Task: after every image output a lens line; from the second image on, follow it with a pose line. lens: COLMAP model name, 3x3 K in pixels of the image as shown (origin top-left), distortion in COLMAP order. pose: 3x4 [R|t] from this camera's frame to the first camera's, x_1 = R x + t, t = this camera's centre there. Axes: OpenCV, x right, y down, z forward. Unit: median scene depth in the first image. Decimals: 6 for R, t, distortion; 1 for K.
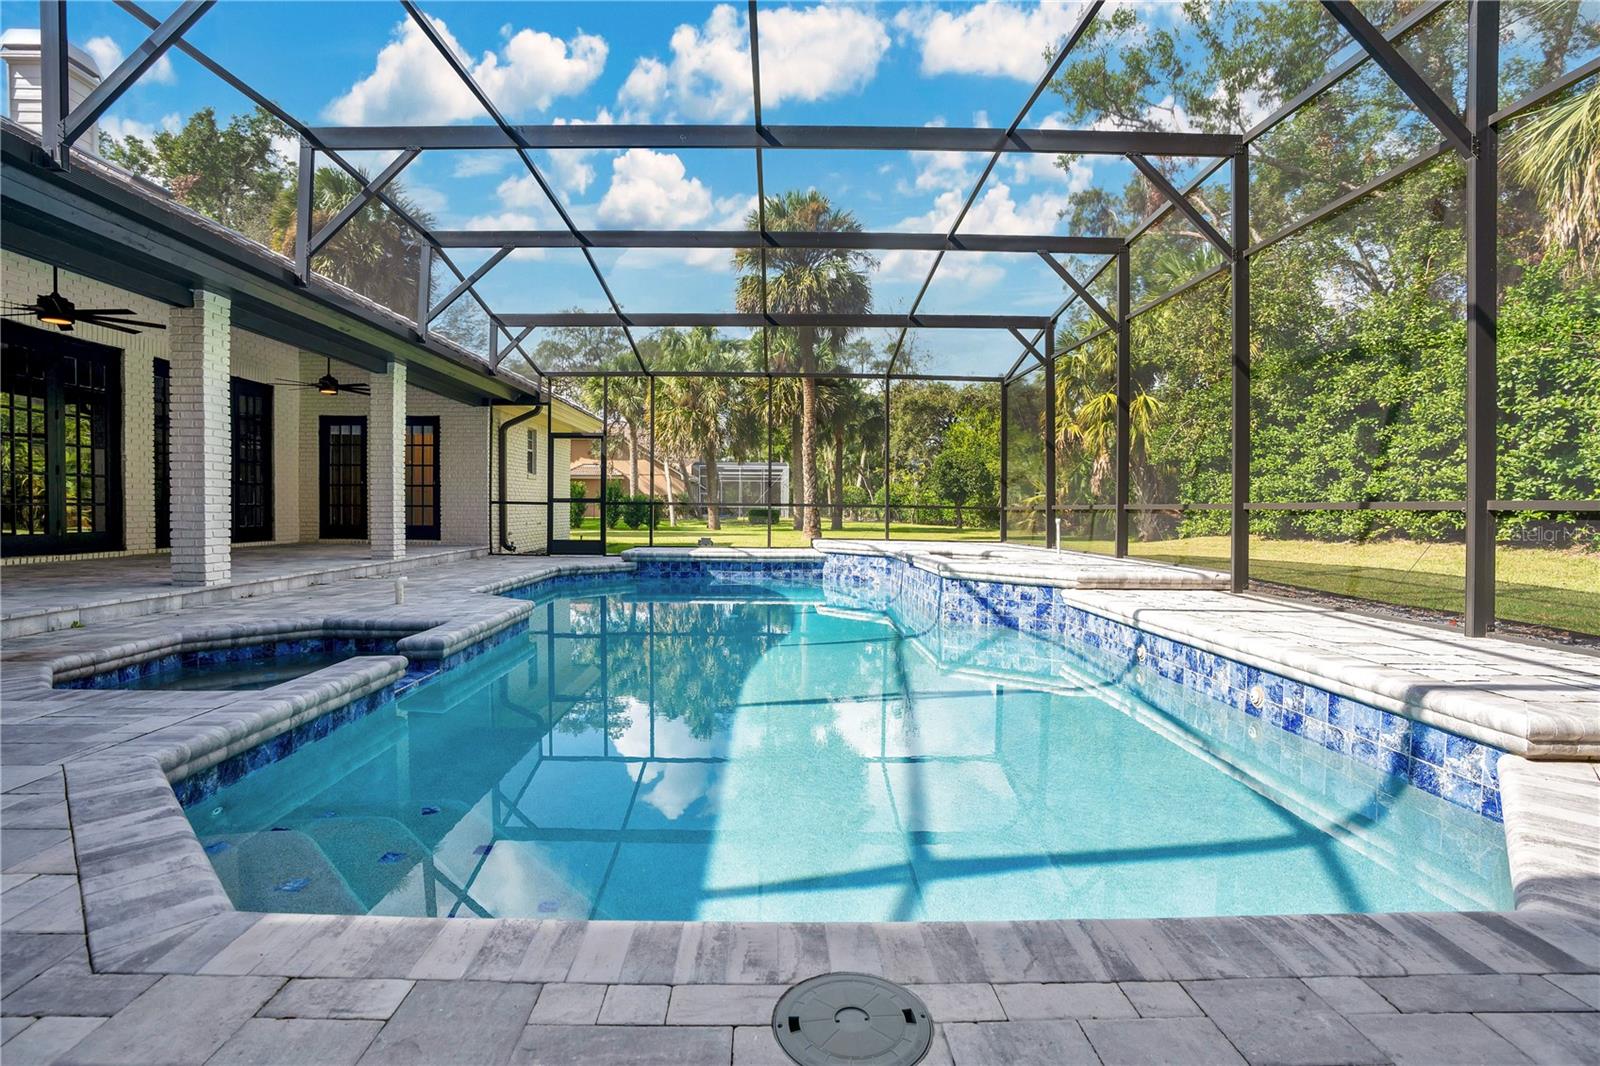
lens RADIAL K [[775.7, 0, 846.7], [0, 775.7, 537.1], [0, 0, 1]] dist [-0.073852, 0.030040]
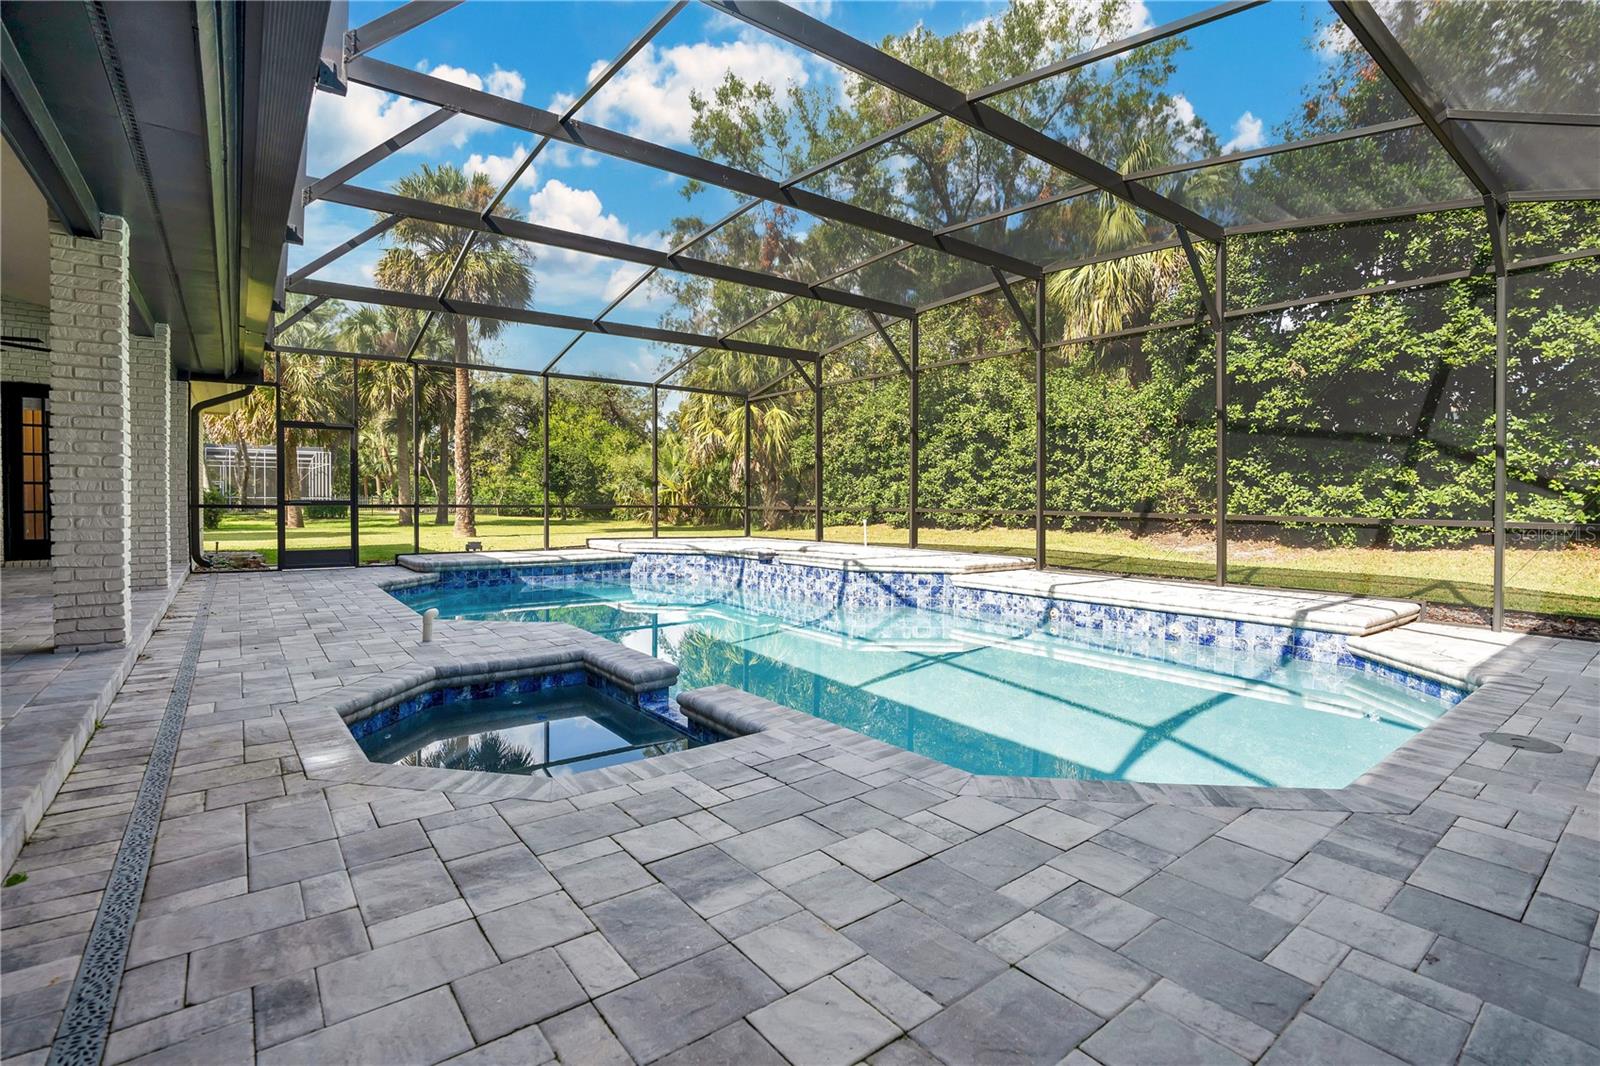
lens RADIAL K [[748.4, 0, 792.2], [0, 748.4, 529.1], [0, 0, 1]] dist [-0.074001, 0.026793]
pose [[0.805946, -0.025464, 0.591441, -0.606246], [0.018395, 0.999669, 0.017975, -0.035627], [-0.591703, -0.003607, 0.806148, 0.081467]]
